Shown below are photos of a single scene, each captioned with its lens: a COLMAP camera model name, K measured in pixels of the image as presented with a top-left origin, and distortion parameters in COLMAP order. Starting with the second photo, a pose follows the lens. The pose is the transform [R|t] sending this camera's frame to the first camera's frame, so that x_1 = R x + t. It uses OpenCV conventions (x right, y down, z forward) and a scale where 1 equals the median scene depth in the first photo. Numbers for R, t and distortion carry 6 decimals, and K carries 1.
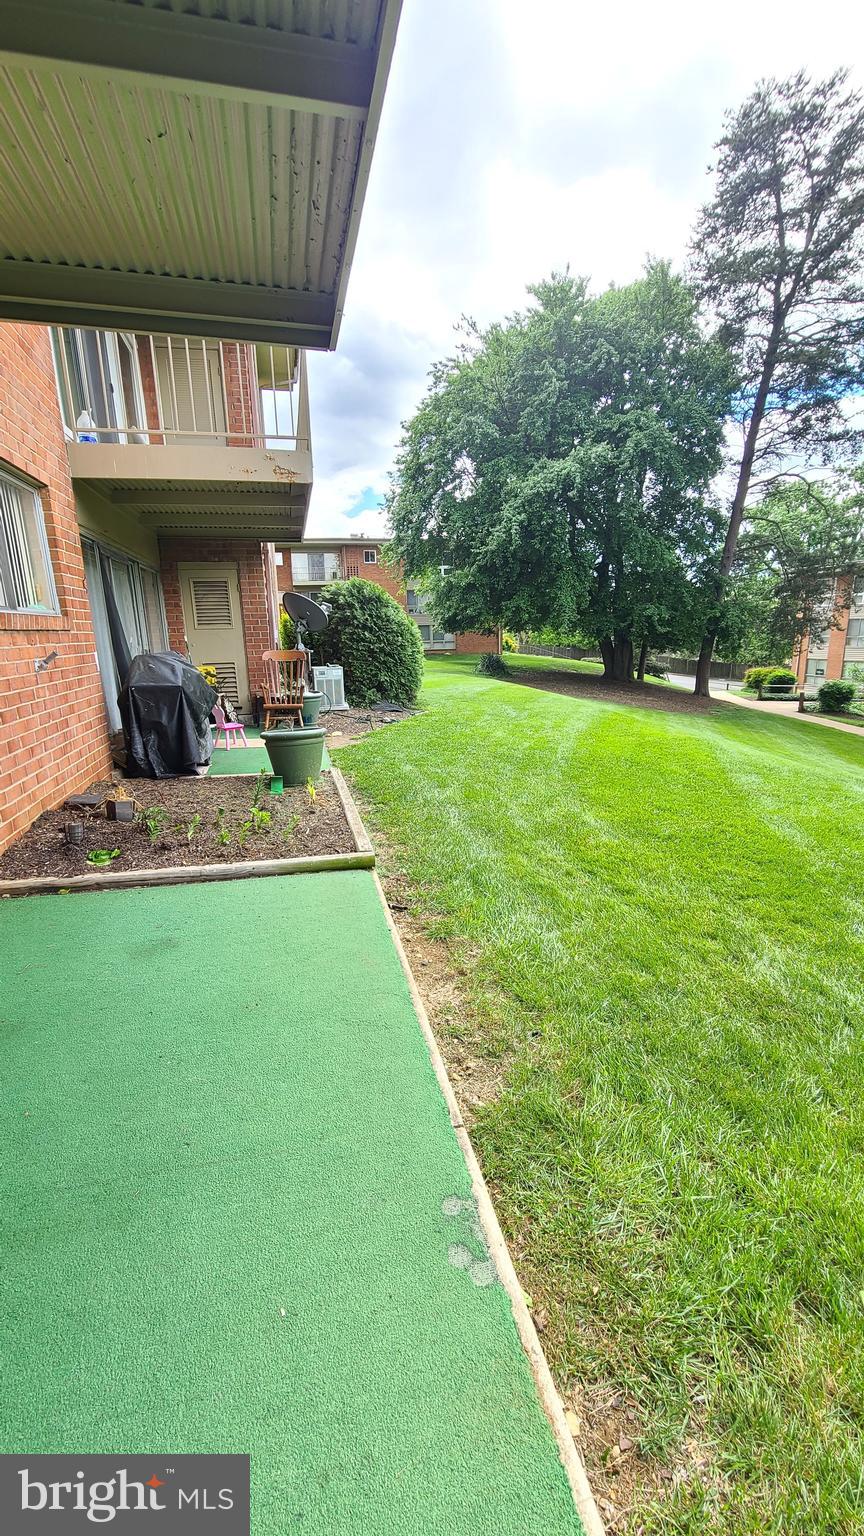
lens RADIAL K [[628.7, 0, 432.0], [0, 628.7, 768.0], [0, 0, 1]] dist [0.028307, -0.013660]
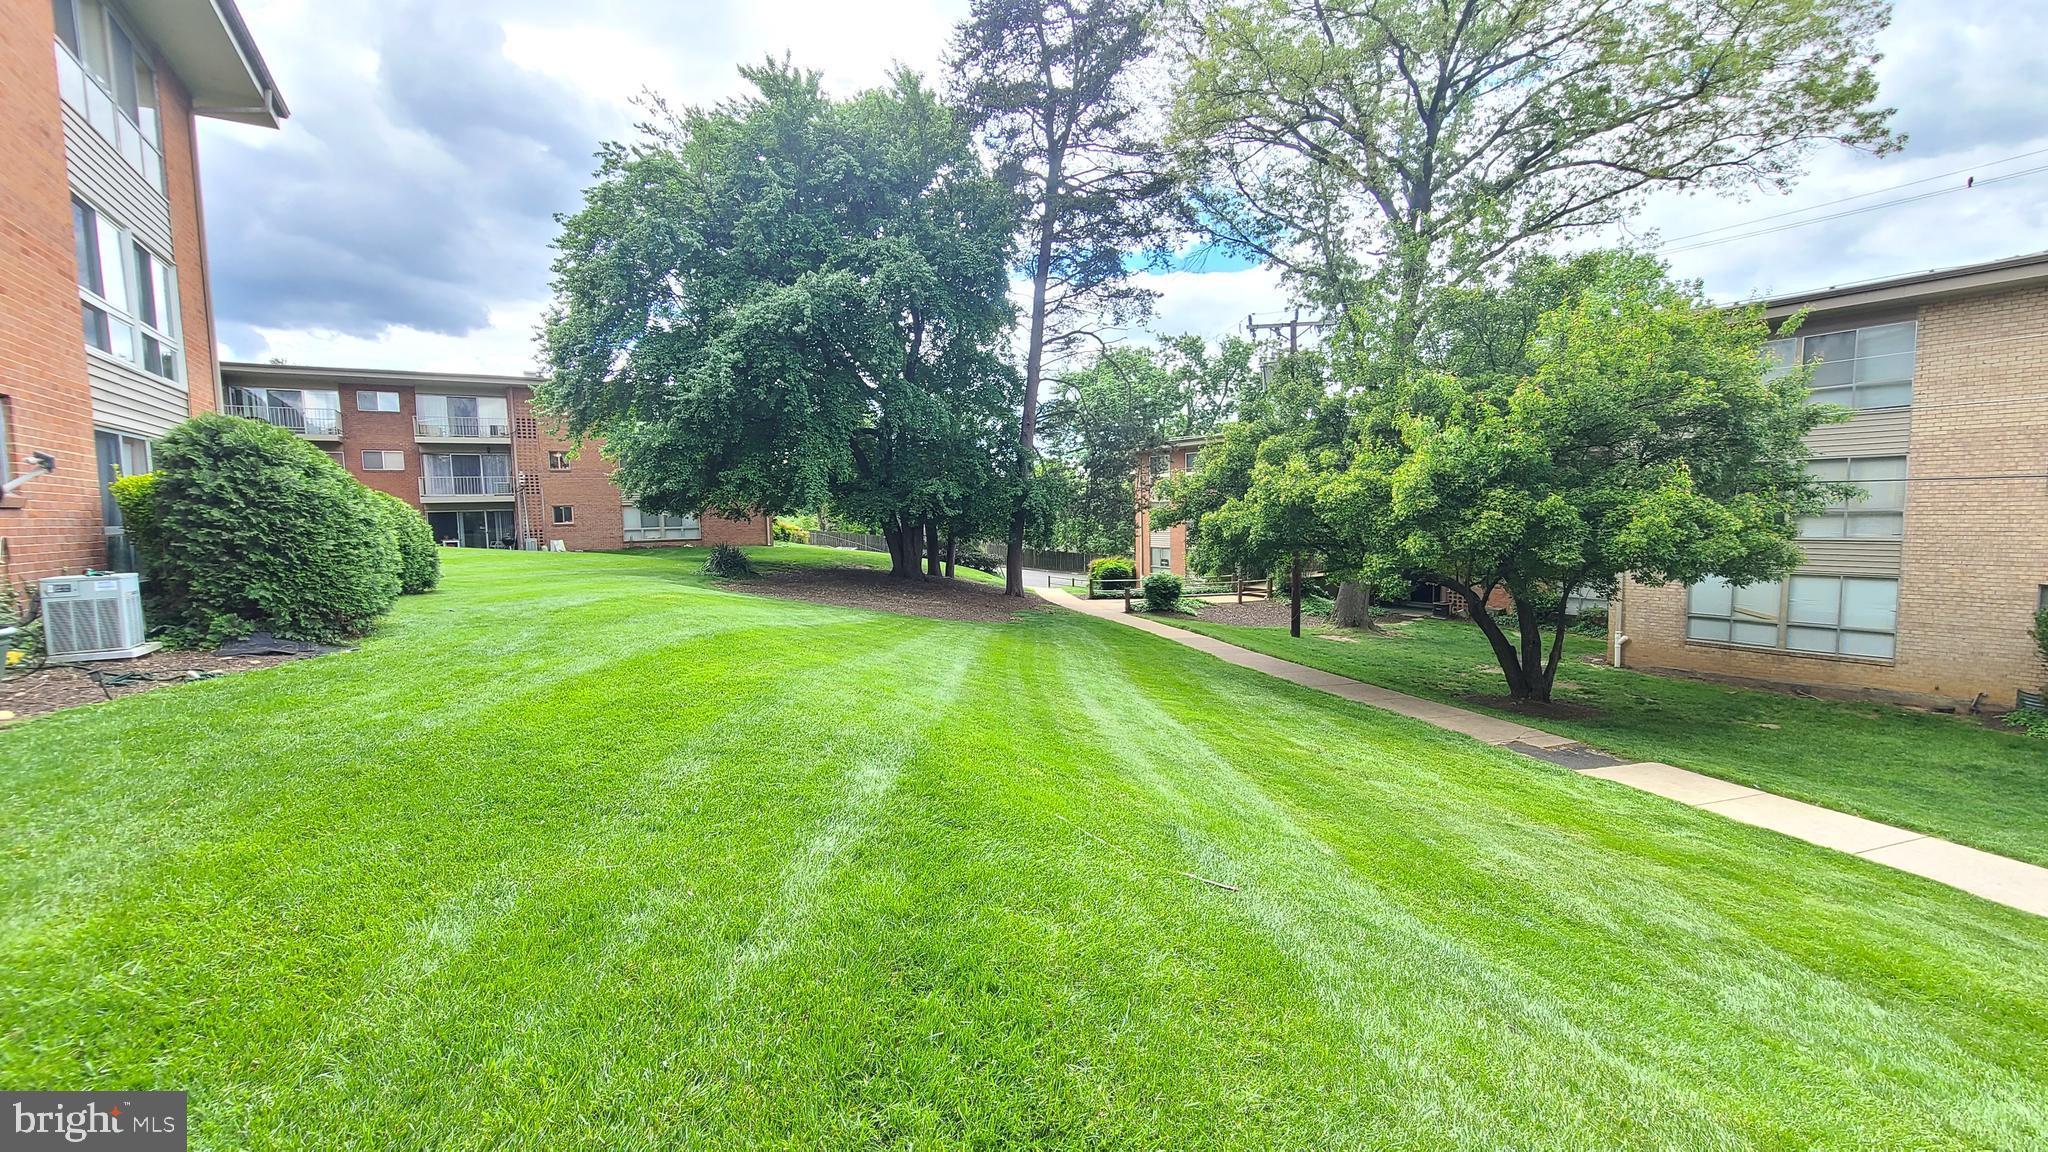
lens RADIAL K [[840.5, 0, 1024.0], [0, 840.5, 576.0], [0, 0, 1]] dist [-0.002751, -0.000430]
pose [[0.940046, -0.023573, 0.340233, 0.105779], [0.071167, 0.989206, -0.128092, -0.006722], [-0.333541, 0.144625, 0.931576, 0.039624]]
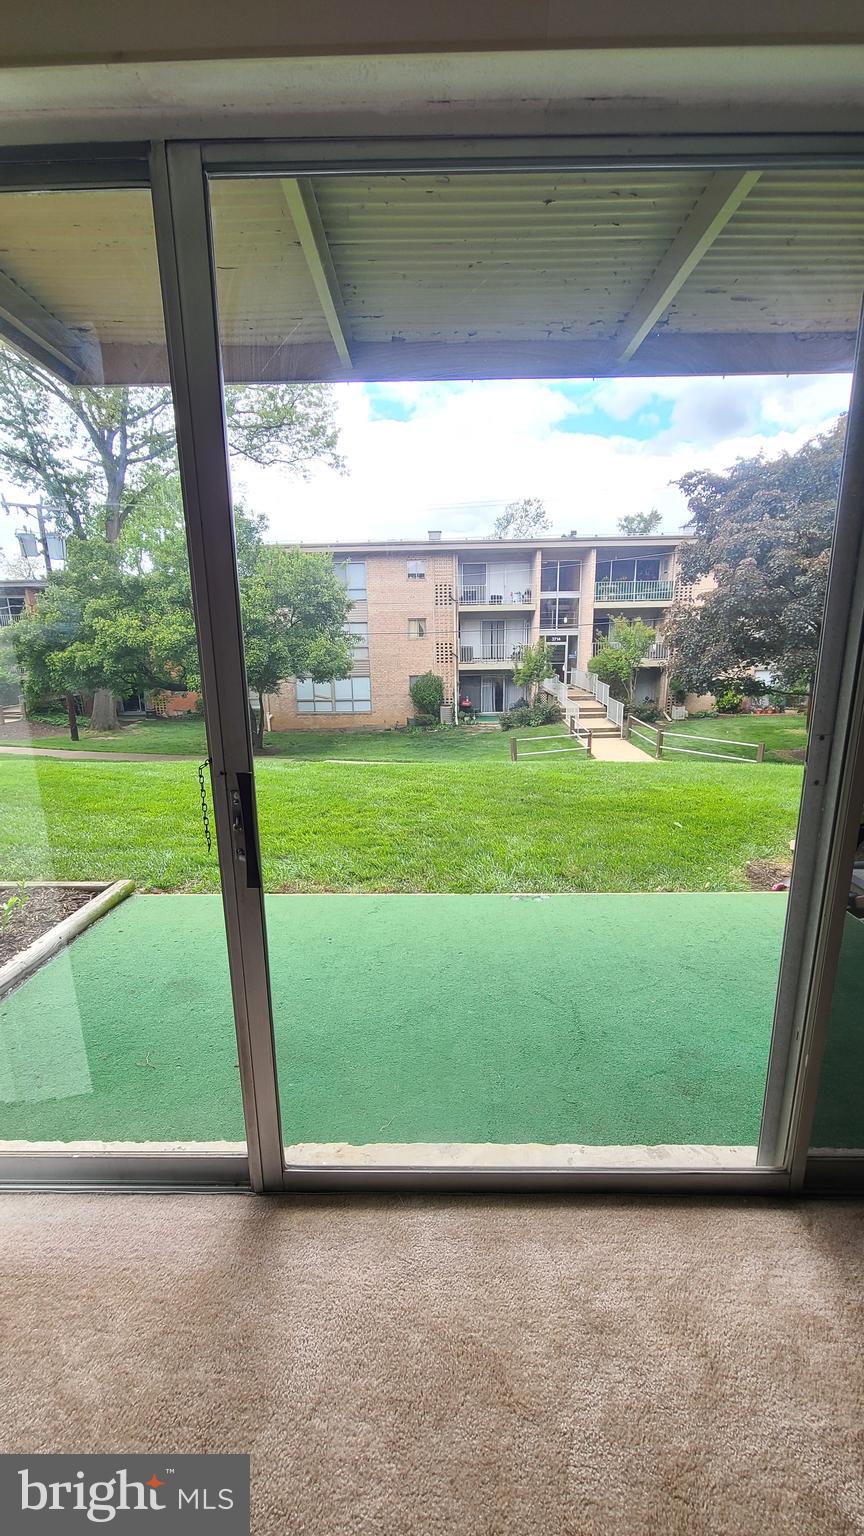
lens RADIAL K [[620.3, 0, 431.8], [0, 620.3, 782.1], [0, 0, 1]] dist [-0.000251, -0.000403]
pose [[0.241747, -0.211524, 0.947004, -0.120460], [0.218841, 0.962692, 0.159164, -0.009118], [-0.945340, 0.168765, 0.279018, 0.032515]]
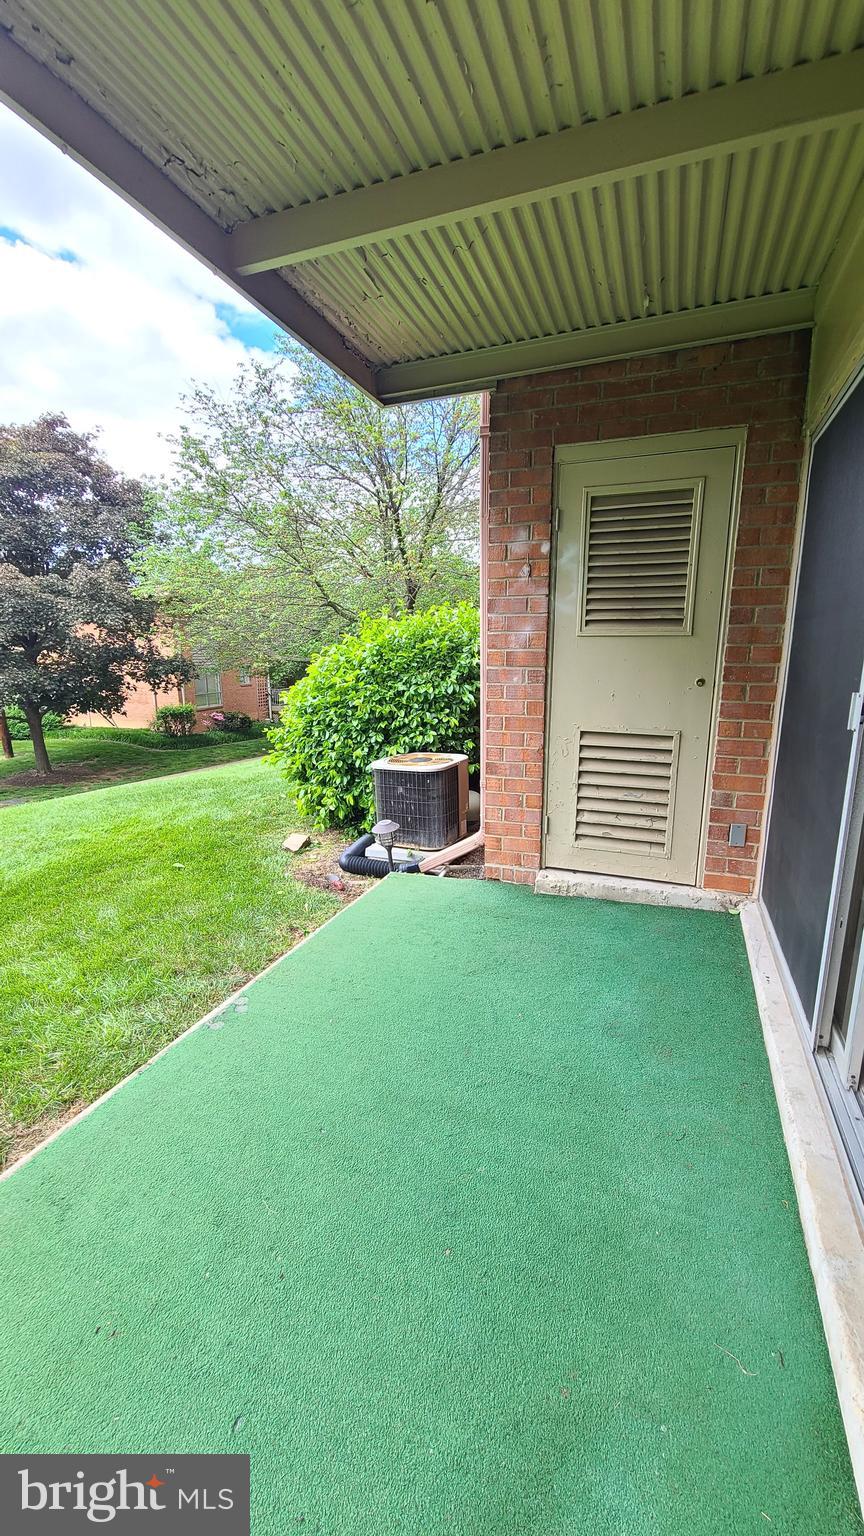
lens RADIAL K [[623.1, 0, 426.6], [0, 623.1, 781.5], [0, 0, 1]] dist [0.000522, -0.000144]
pose [[-0.826715, -0.096499, 0.554283, -0.067074], [0.140966, 0.918230, 0.370112, -0.020262], [-0.544675, 0.384112, -0.745511, 0.092085]]
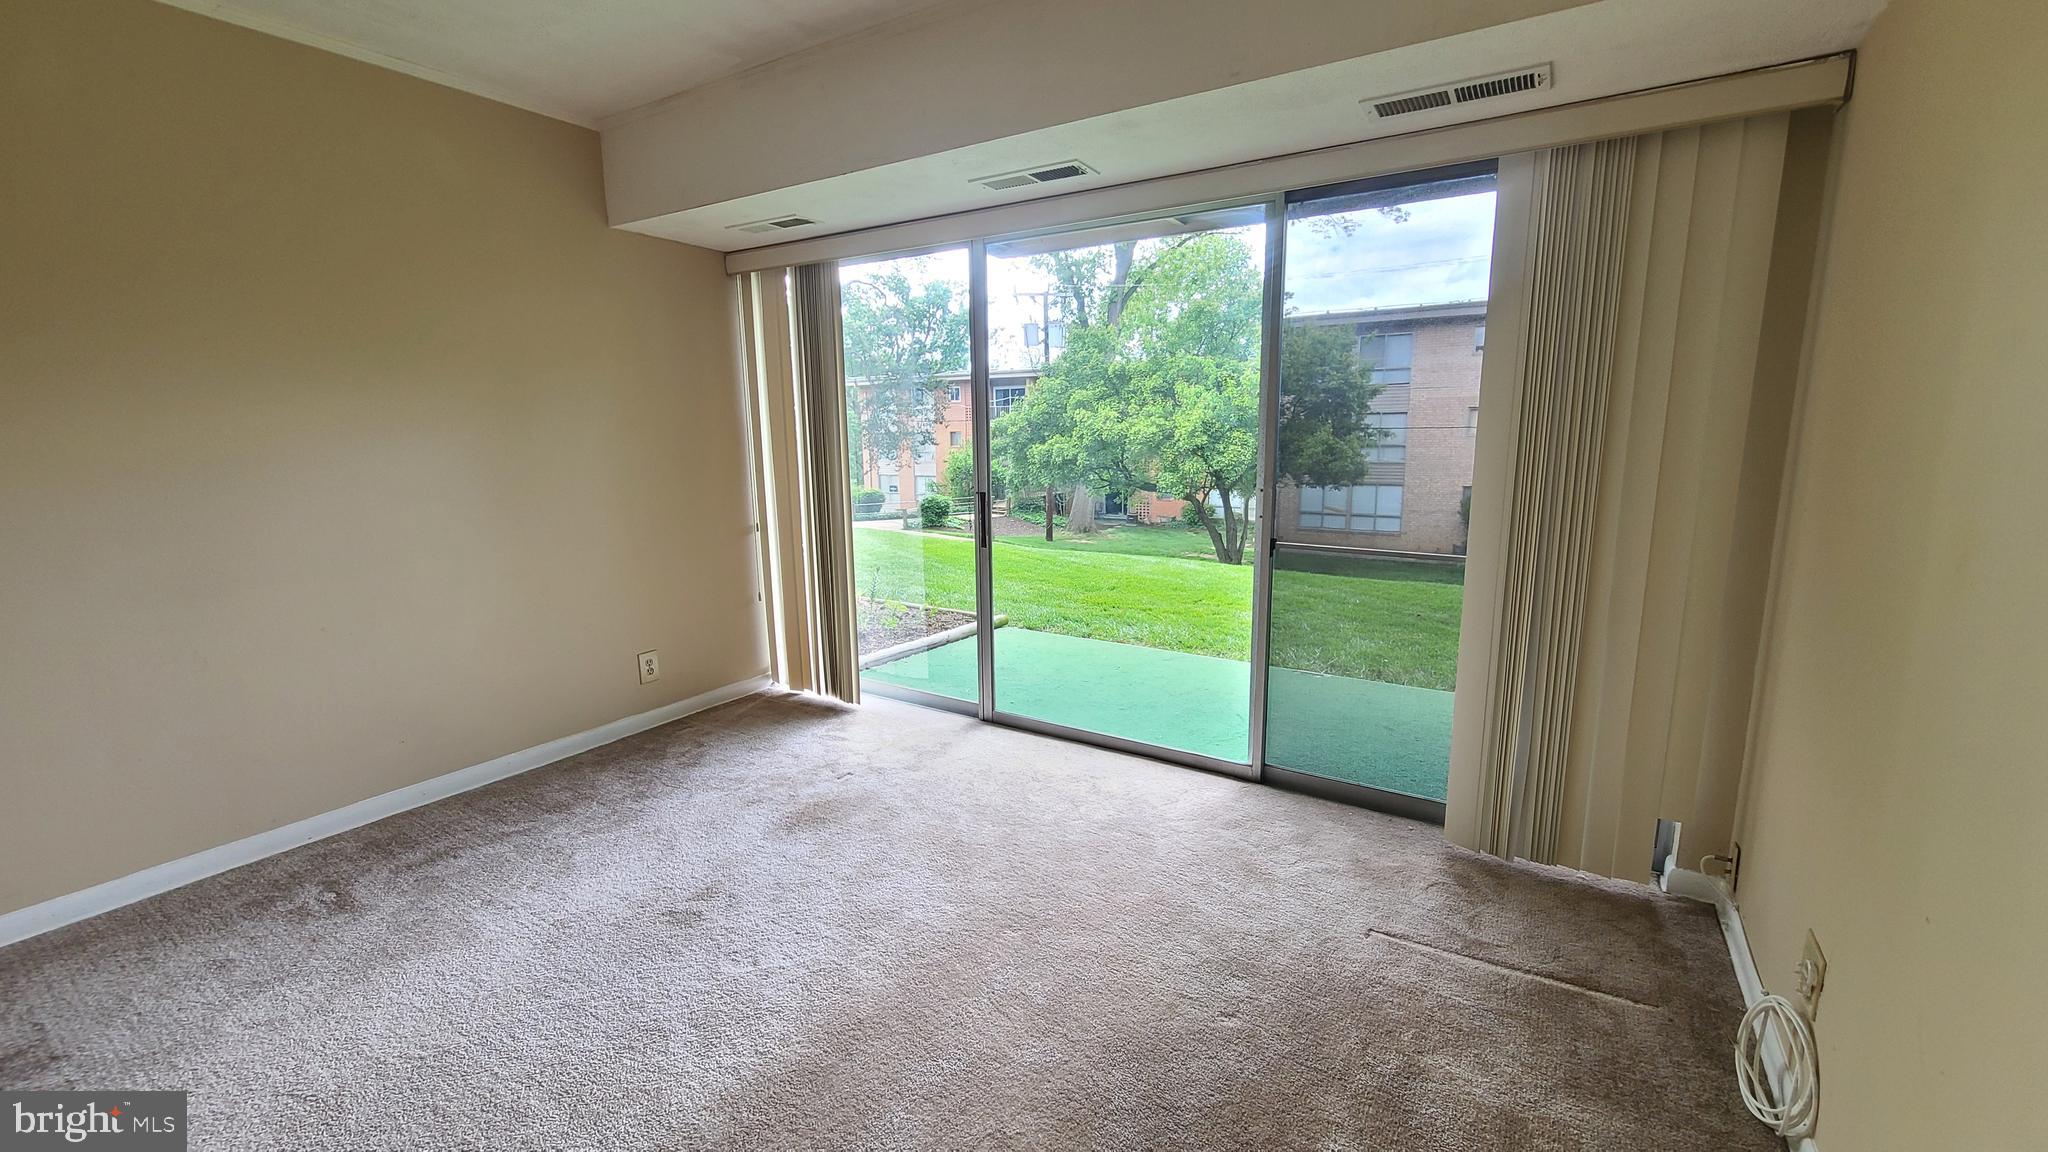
lens RADIAL K [[830.7, 0, 1048.7], [0, 830.7, 574.5], [0, 0, 1]] dist [0.000522, -0.000144]
pose [[0.709507, -0.106558, 0.696595, -0.165657], [0.146206, 0.989251, 0.002410, 0.008050], [-0.689364, 0.100136, 0.717460, -0.040692]]
